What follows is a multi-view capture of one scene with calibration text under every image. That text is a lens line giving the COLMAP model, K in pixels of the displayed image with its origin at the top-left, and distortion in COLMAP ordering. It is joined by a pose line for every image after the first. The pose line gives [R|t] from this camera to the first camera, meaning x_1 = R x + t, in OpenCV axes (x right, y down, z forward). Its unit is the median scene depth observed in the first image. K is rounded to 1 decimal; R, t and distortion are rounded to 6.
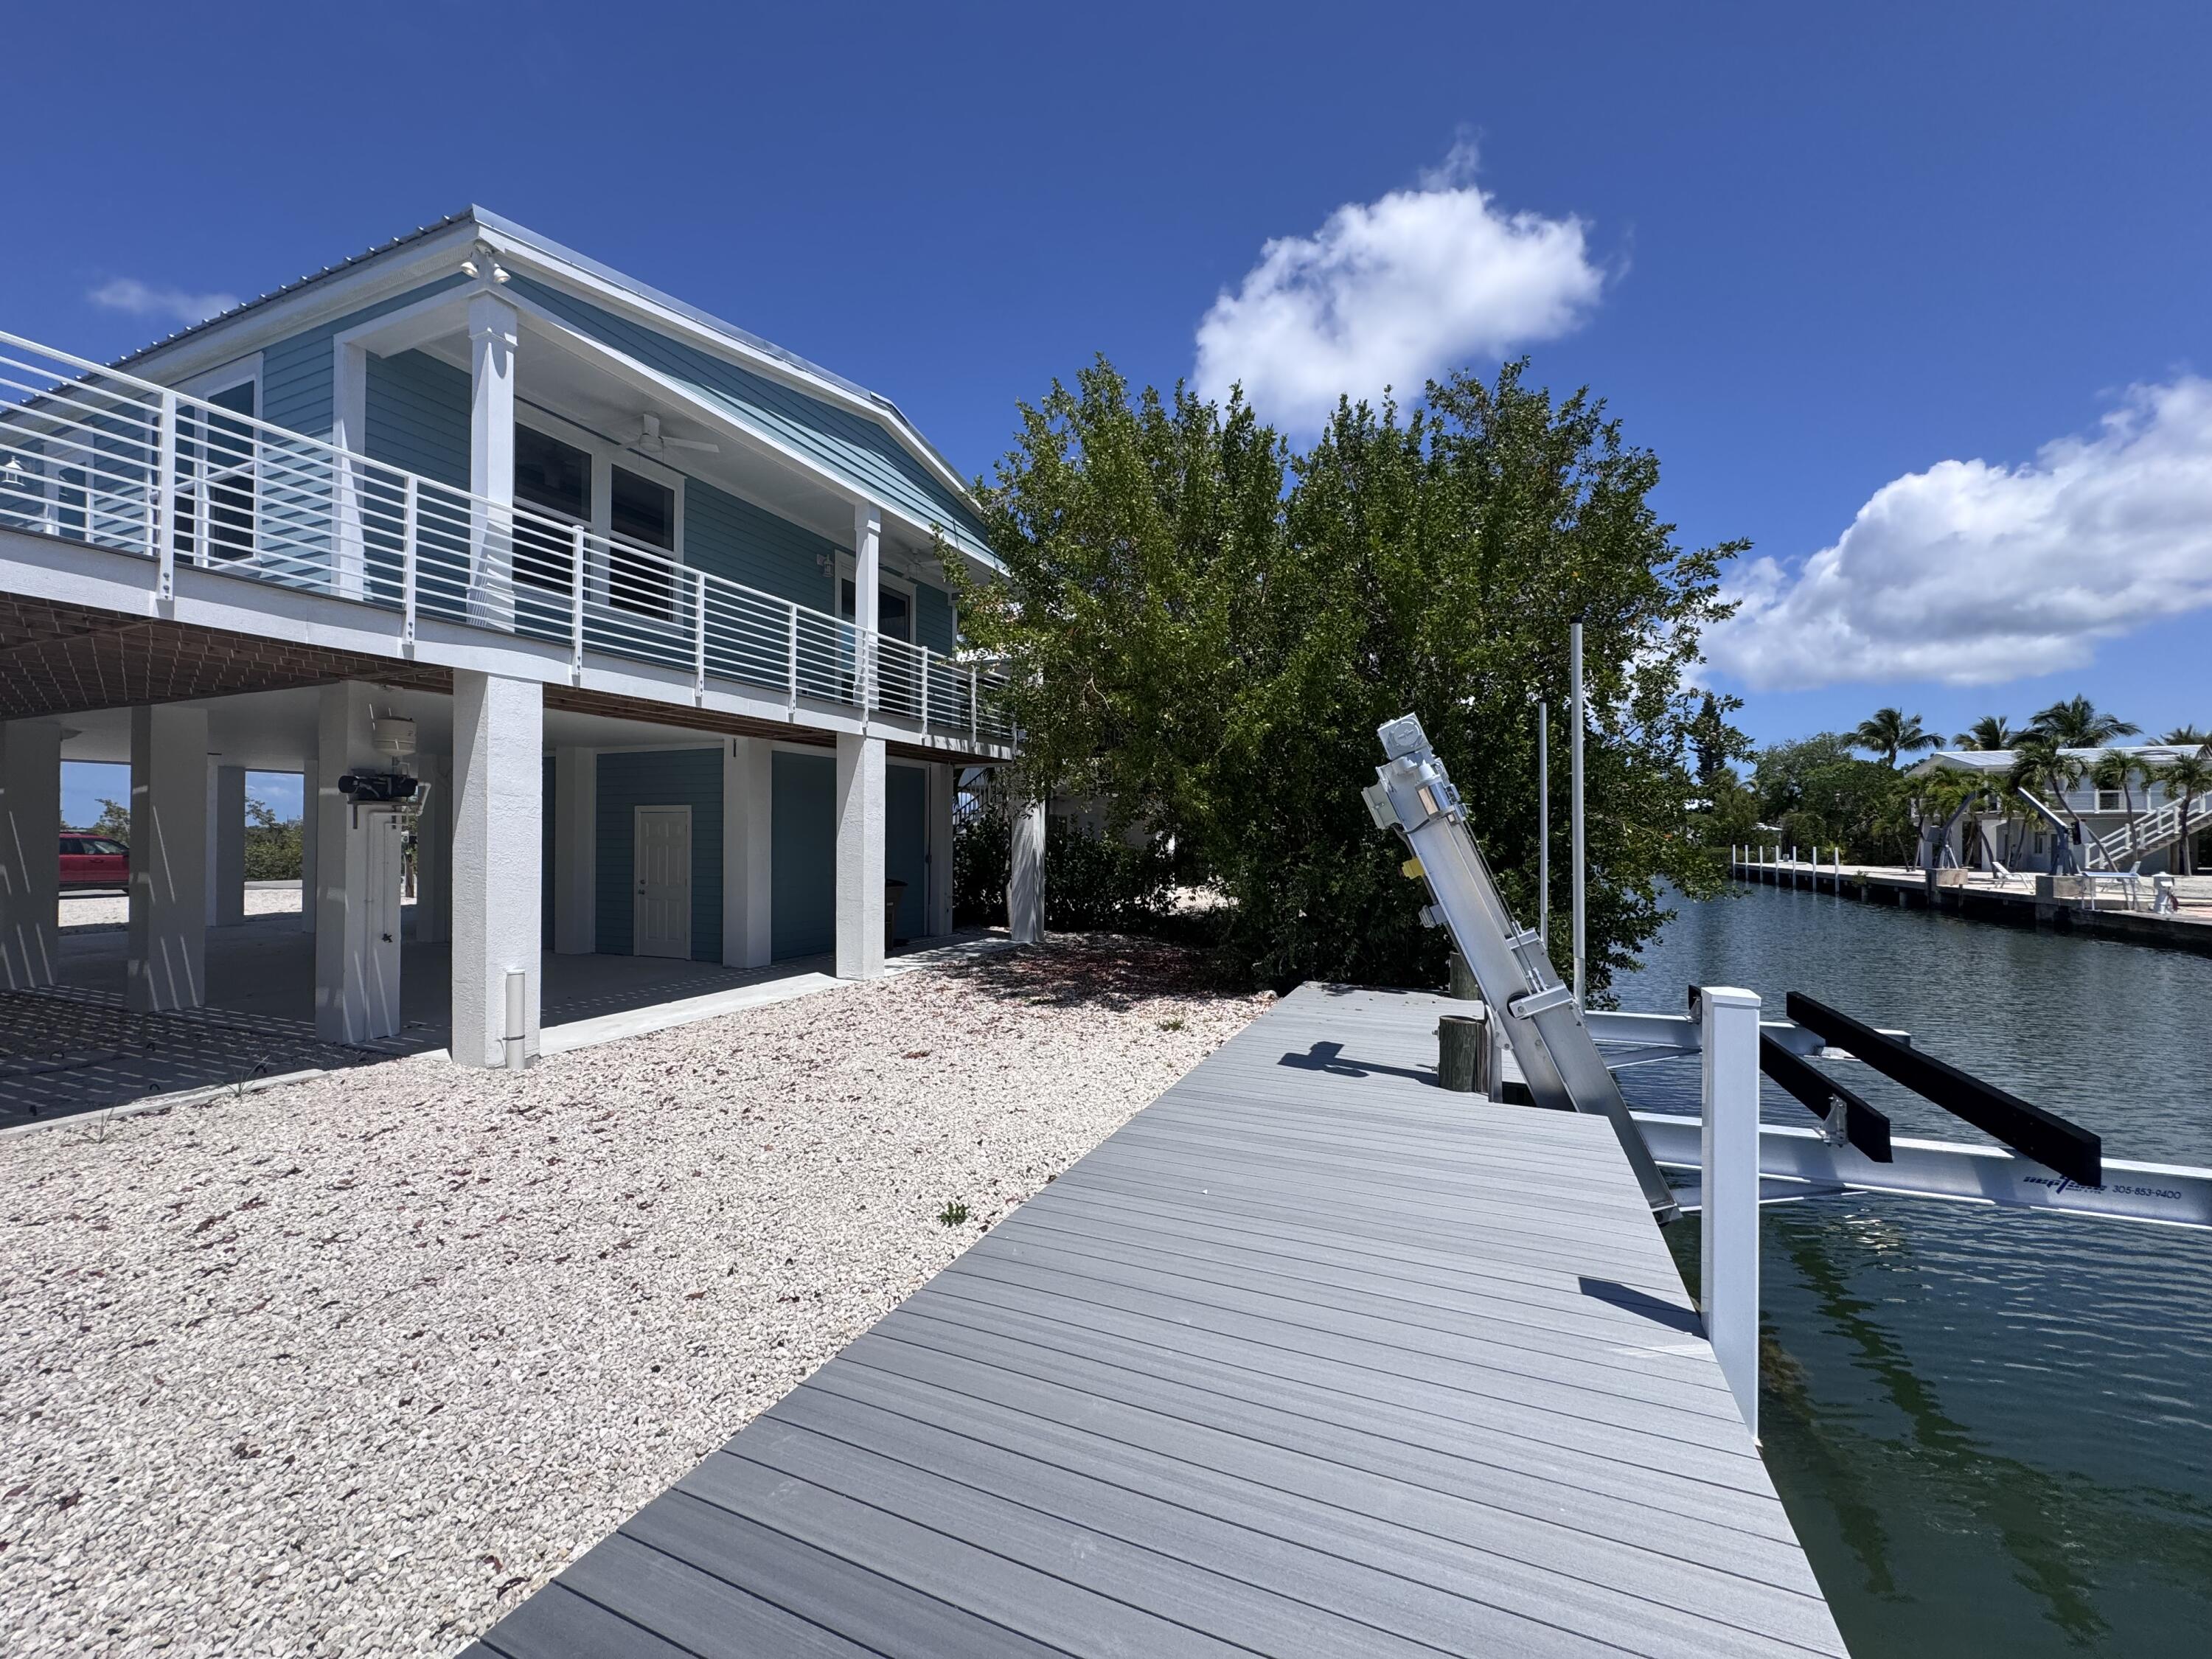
lens RADIAL K [[880.3, 0, 1106.0], [0, 880.3, 833.1], [0, 0, 1]] dist [-0.002480, 0.000536]
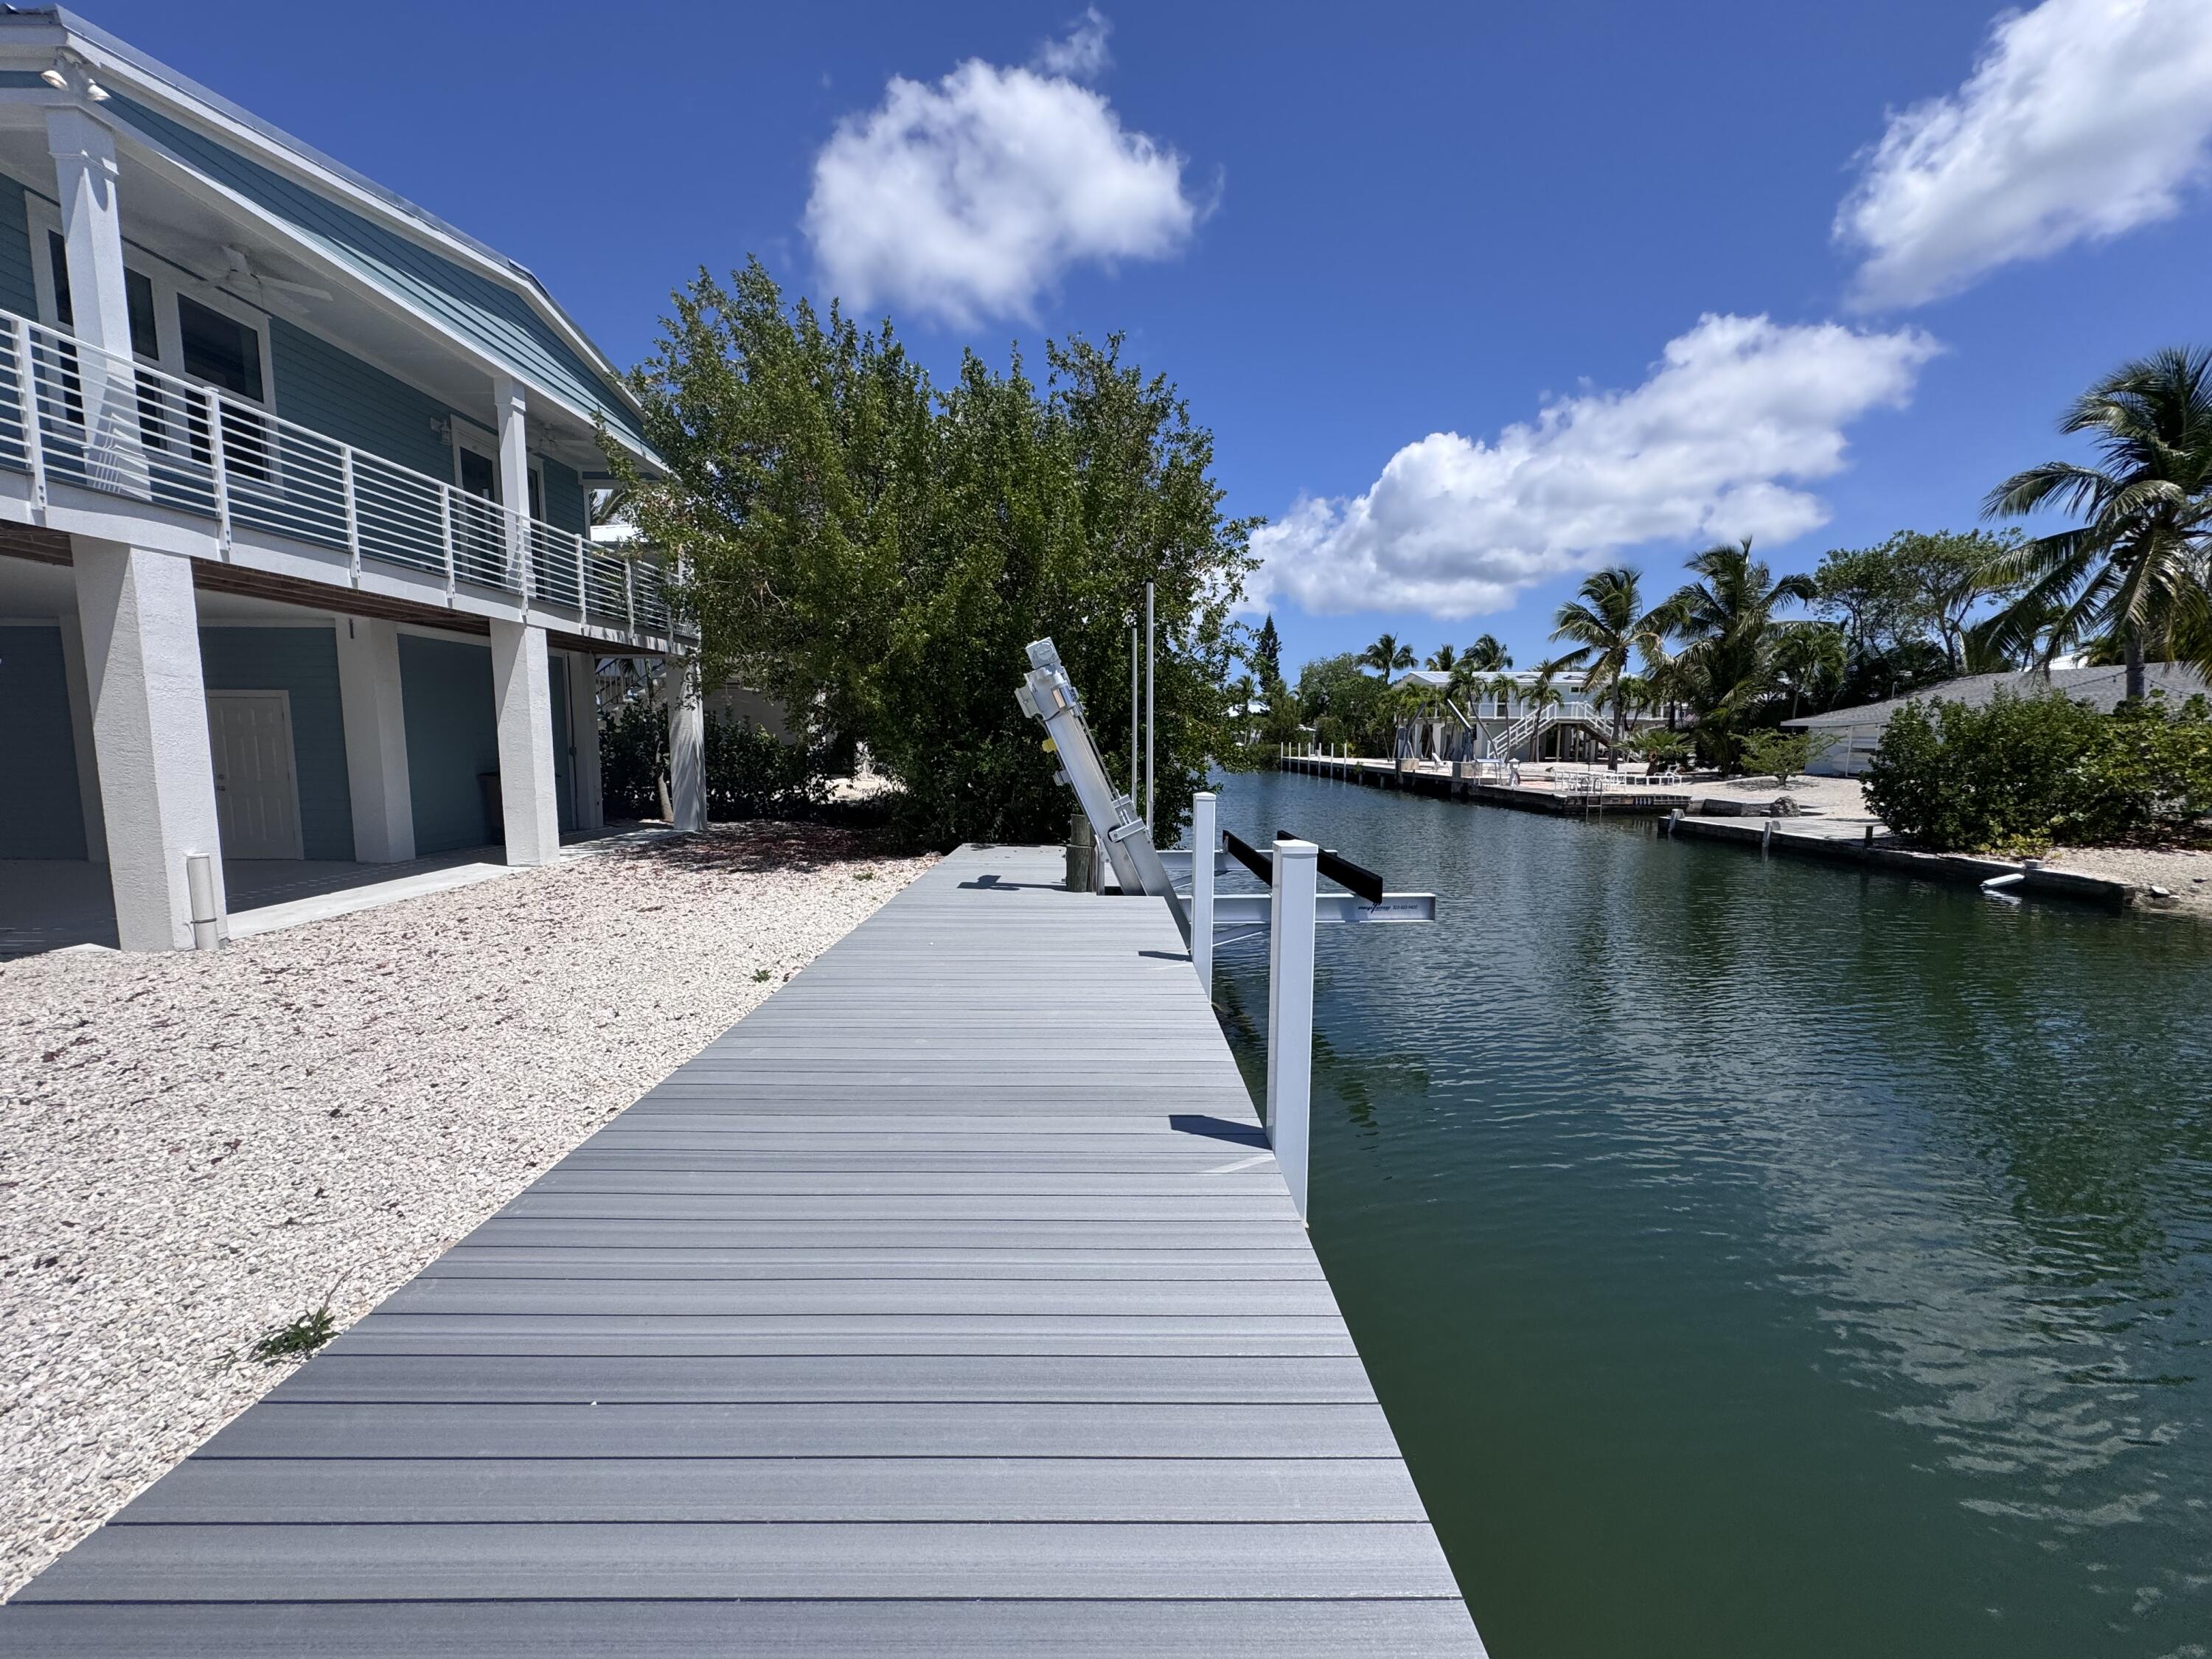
lens RADIAL K [[880.3, 0, 1106.0], [0, 880.3, 833.1], [0, 0, 1]] dist [-0.002480, 0.000536]
pose [[0.914245, -0.042244, 0.402954, -0.083508], [-0.003703, 0.993637, 0.112571, 0.010729], [-0.405145, -0.104410, 0.908271, -0.199058]]
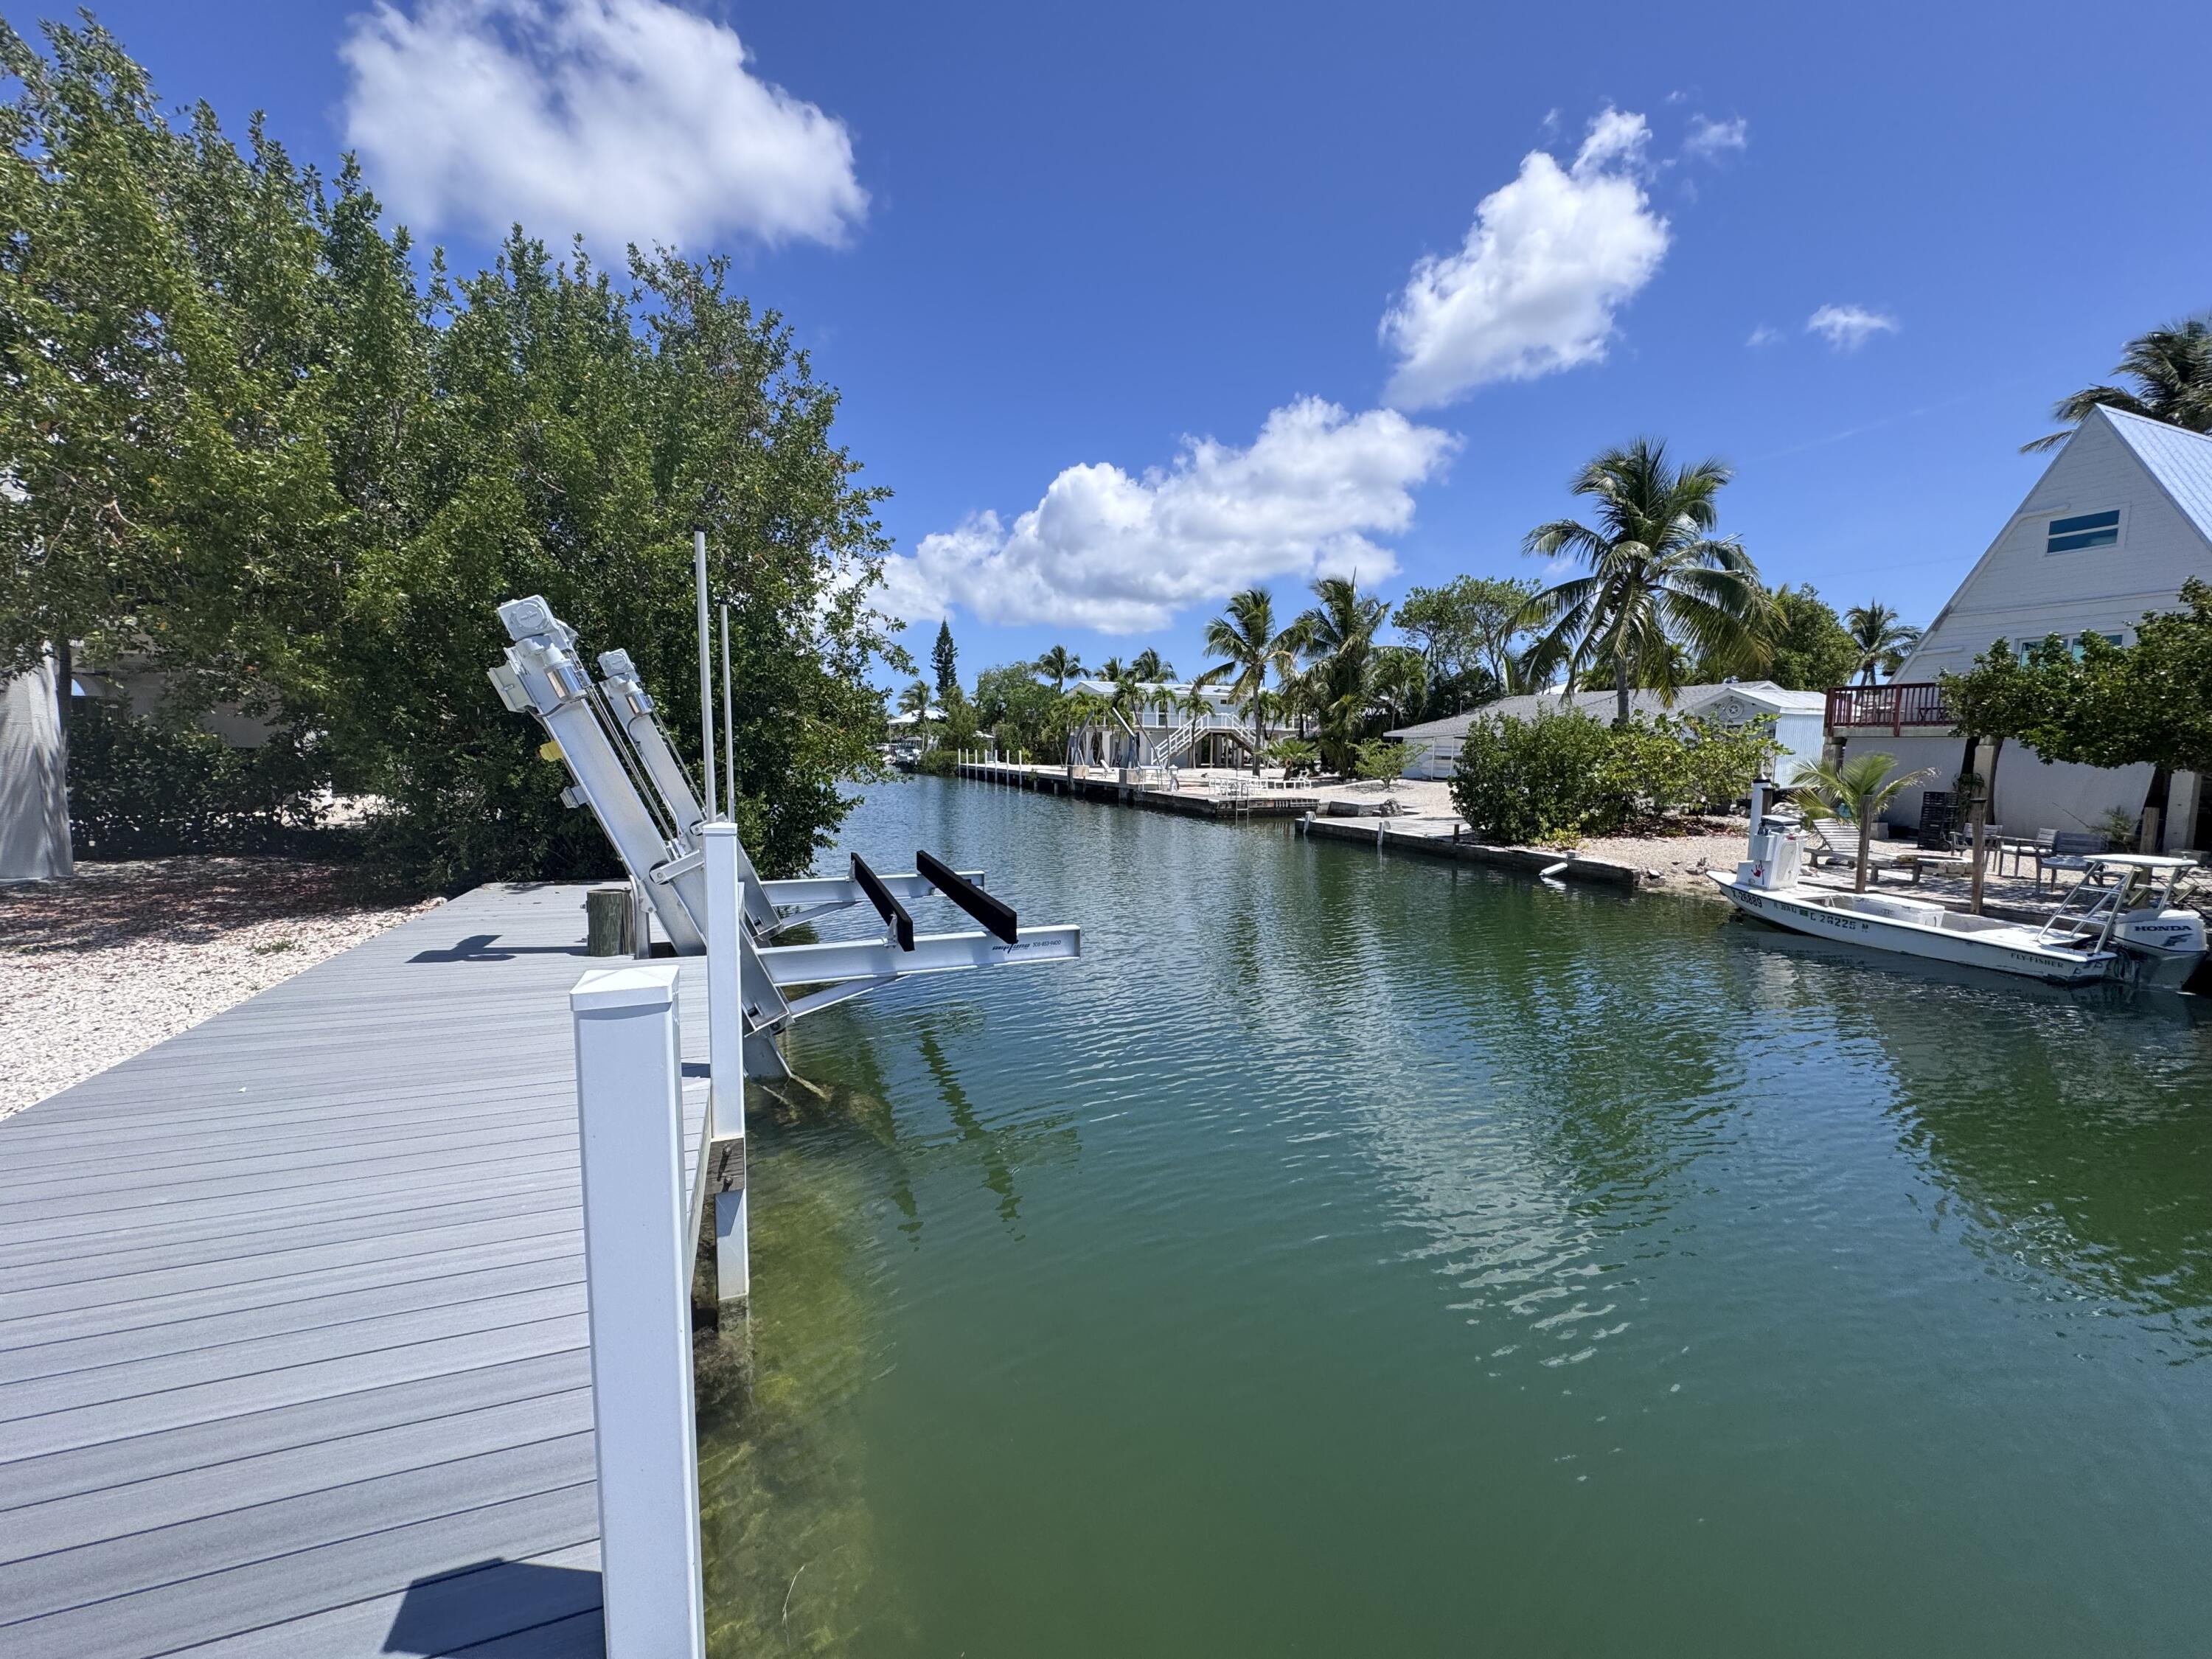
lens RADIAL K [[880.3, 0, 1106.0], [0, 880.3, 833.1], [0, 0, 1]] dist [-0.002480, 0.000536]
pose [[0.717643, -0.063517, 0.693508, 0.051071], [-0.010983, 0.994676, 0.102465, 0.012276], [-0.696324, -0.081151, 0.713125, -0.098353]]
